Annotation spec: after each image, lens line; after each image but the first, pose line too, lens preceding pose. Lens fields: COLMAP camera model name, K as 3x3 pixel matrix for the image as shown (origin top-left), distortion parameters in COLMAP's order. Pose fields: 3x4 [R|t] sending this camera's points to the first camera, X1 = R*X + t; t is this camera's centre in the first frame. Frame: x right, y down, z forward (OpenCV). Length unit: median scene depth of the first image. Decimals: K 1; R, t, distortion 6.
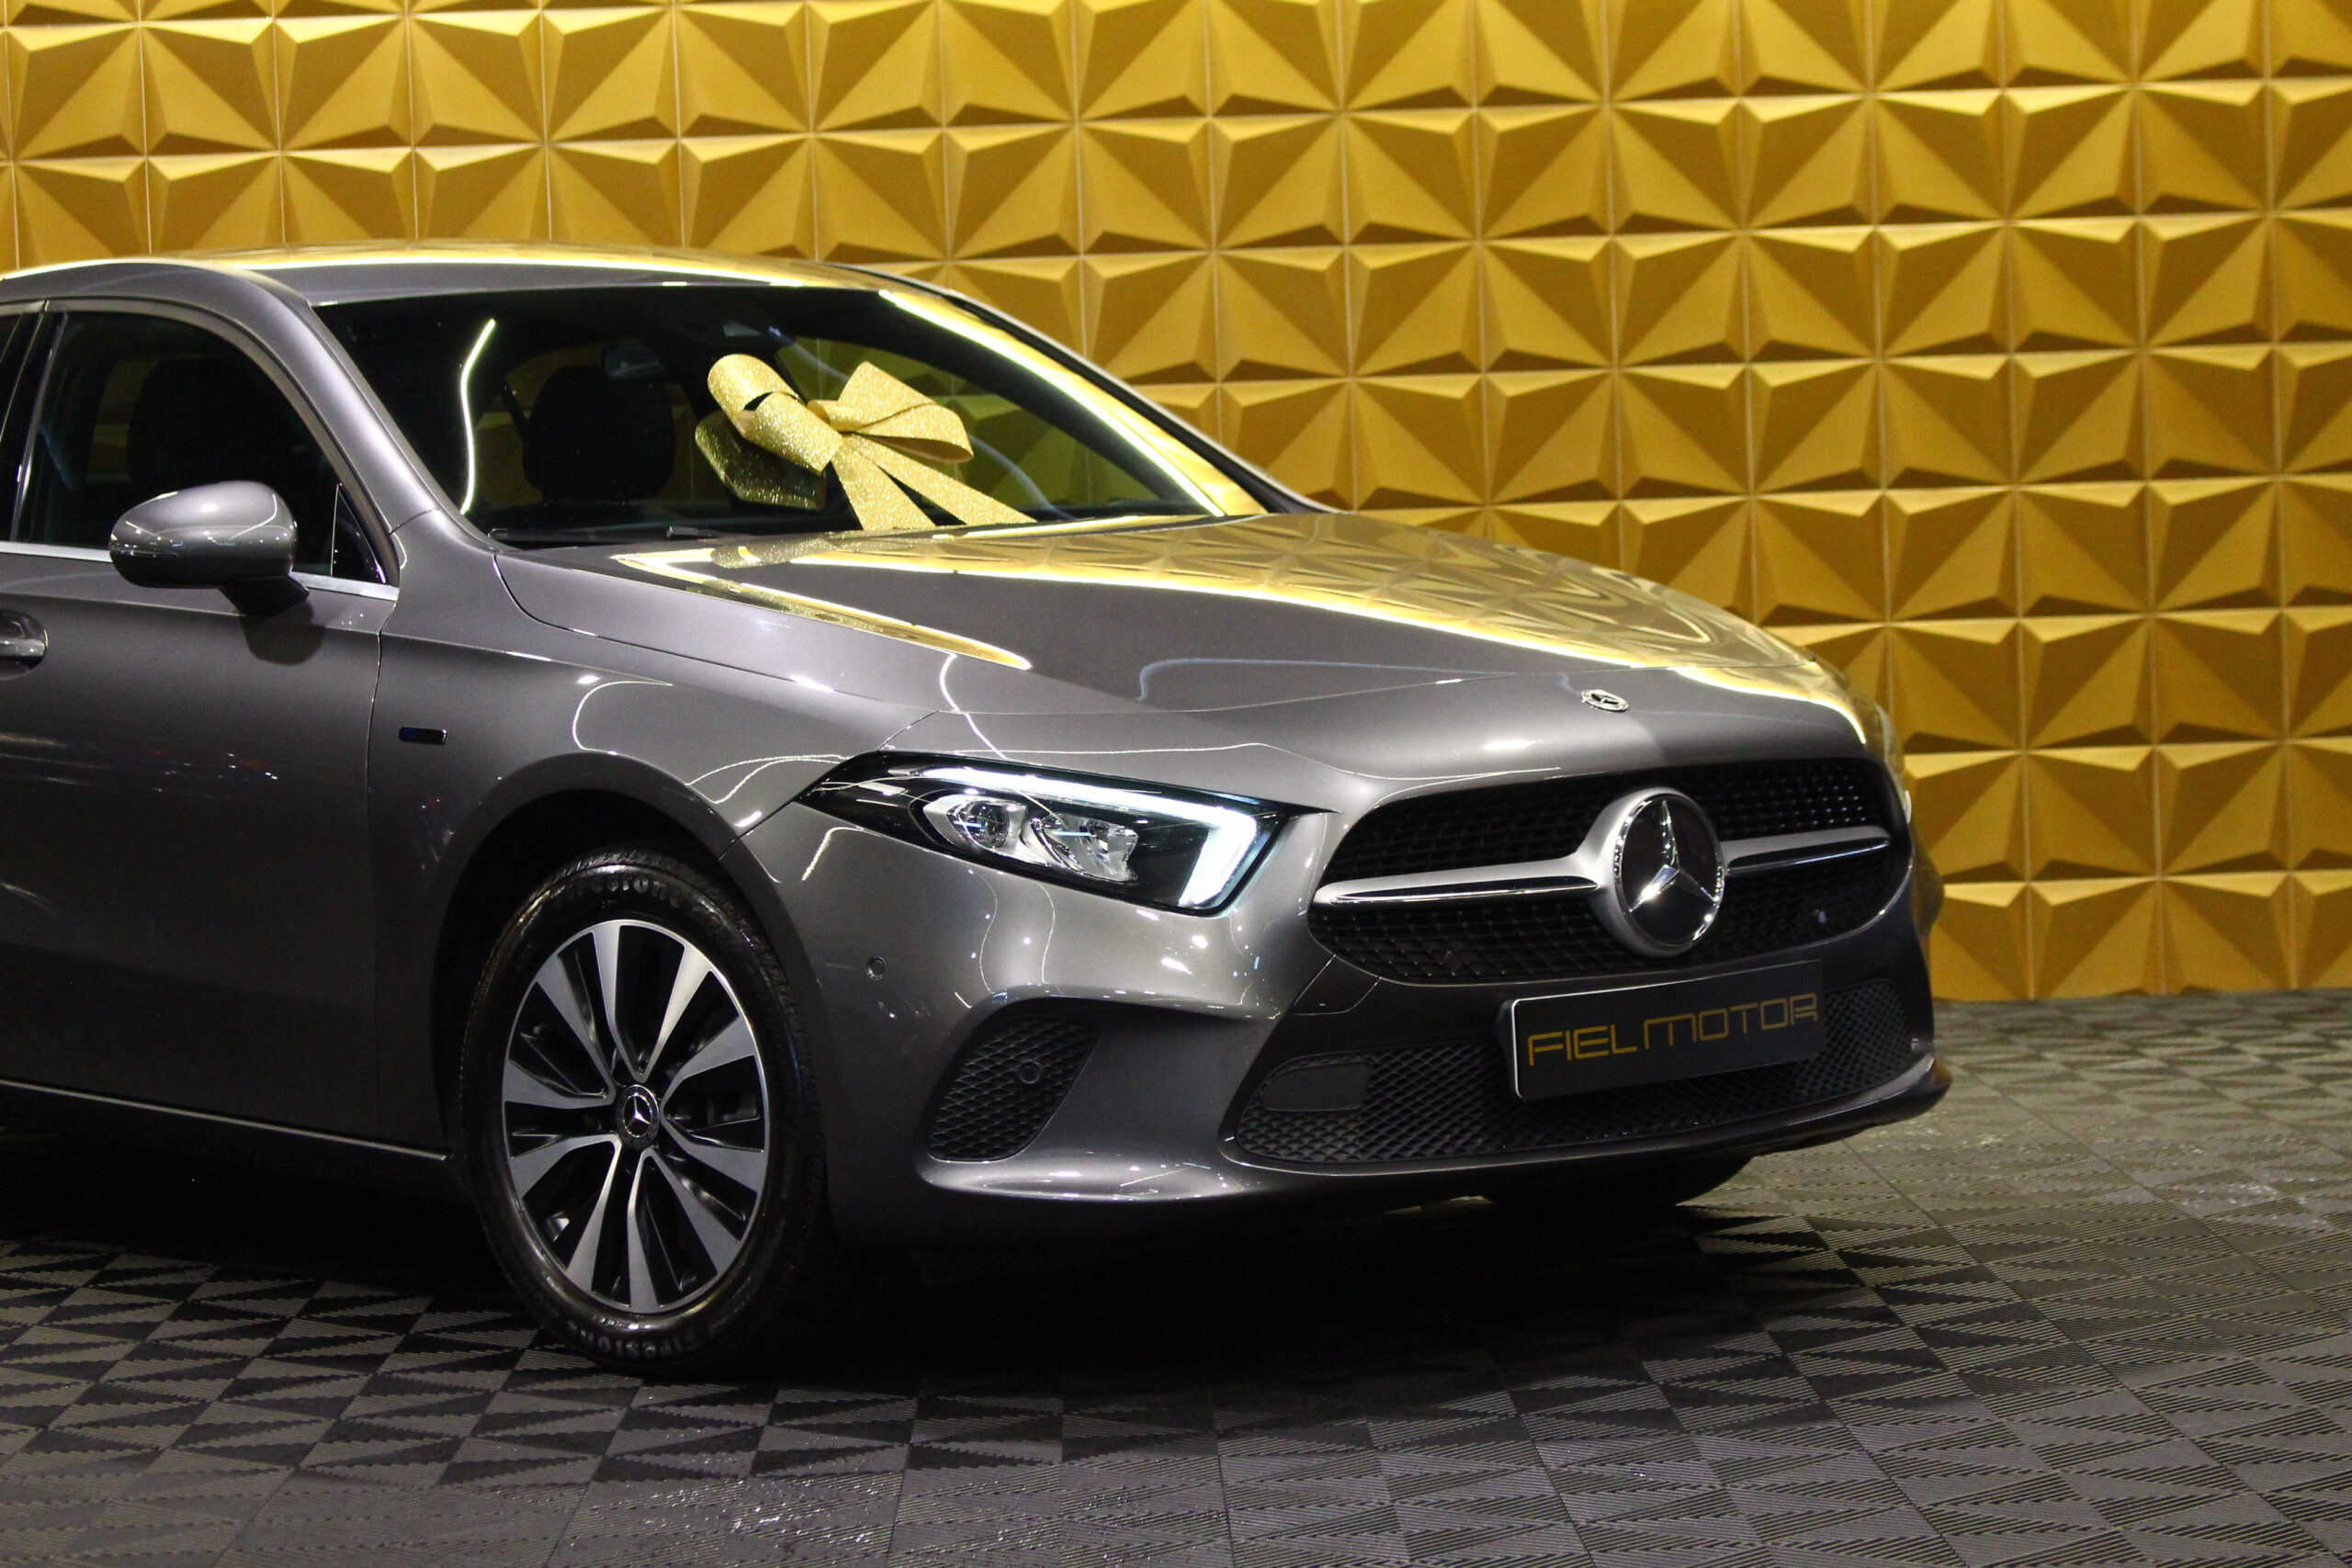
lens RADIAL K [[7281.6, 0, 1176.0], [0, 7281.6, 784.0], [0, 0, 1]] dist [0.171369, 0.241668]
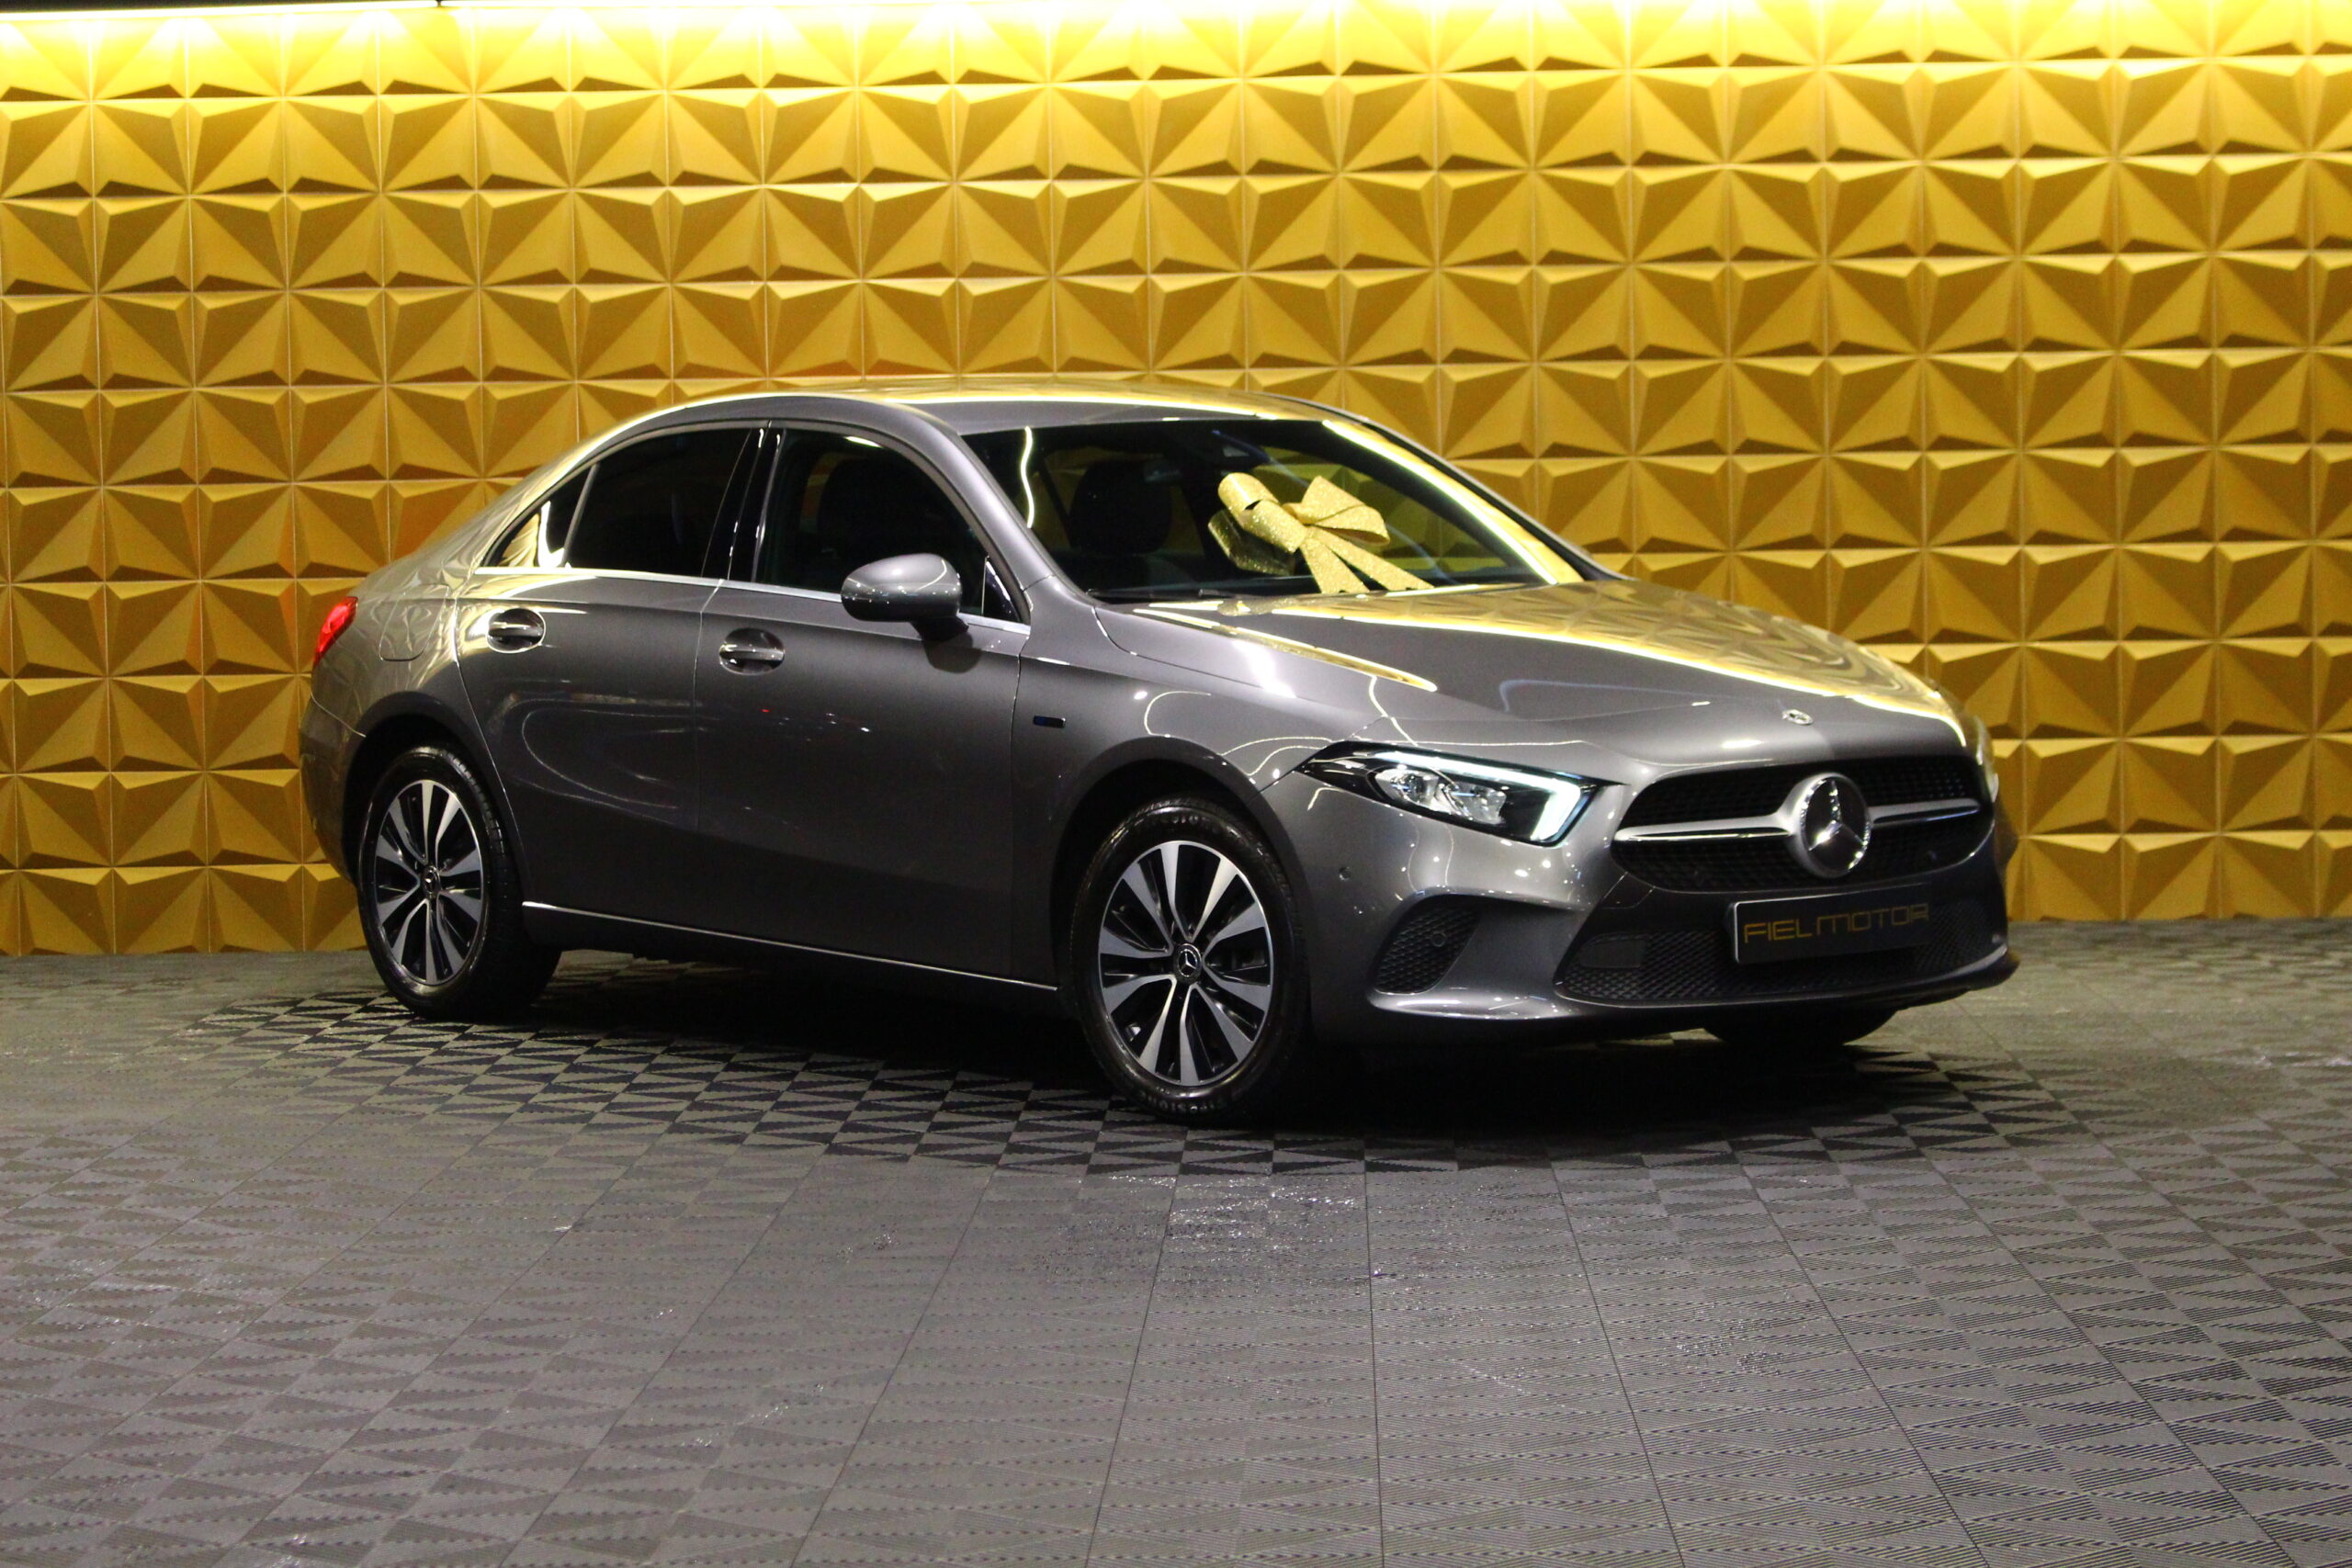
lens RADIAL K [[6984.4, 0, 1176.0], [0, 6984.4, 784.0], [0, 0, 1]] dist [0.215608, -0.852895]
pose [[0.999107, 0.020963, -0.036698, -0.018787], [-0.020607, 0.999737, 0.010068, -0.008528], [0.036899, -0.009303, 0.999276, -0.487194]]
